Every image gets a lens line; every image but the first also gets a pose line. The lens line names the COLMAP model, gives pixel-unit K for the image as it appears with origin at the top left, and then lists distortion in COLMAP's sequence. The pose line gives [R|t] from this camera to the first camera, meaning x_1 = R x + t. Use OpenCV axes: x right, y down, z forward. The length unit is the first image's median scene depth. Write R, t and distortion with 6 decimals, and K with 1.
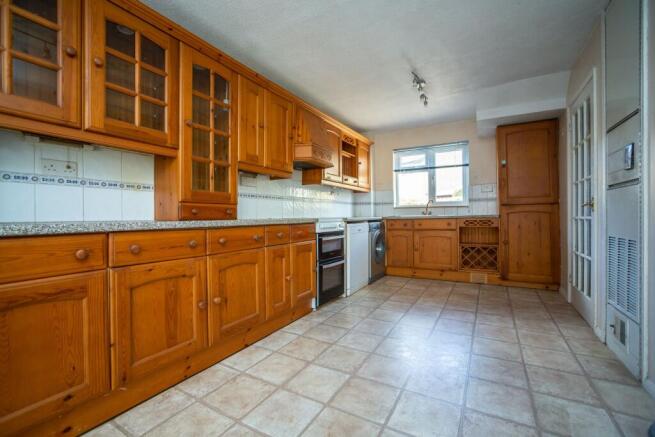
lens RADIAL K [[281.9, 0, 332.3], [0, 281.9, 208.8], [0, 0, 1]] dist [-0.004142, -0.000143]
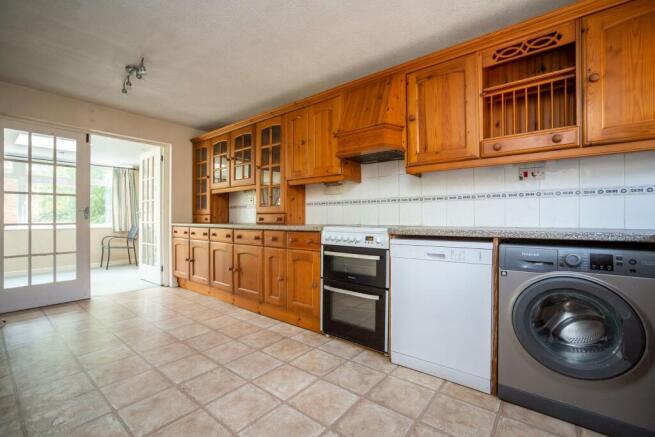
lens RADIAL K [[281.9, 0, 328.3], [0, 281.9, 223.3], [0, 0, 1]] dist [-0.004142, -0.000143]
pose [[-0.147714, 0.001919, -0.989028, 0.885692], [0.004204, 0.999990, 0.001313, 0.028842], [0.989021, -0.003964, -0.147721, 1.315562]]
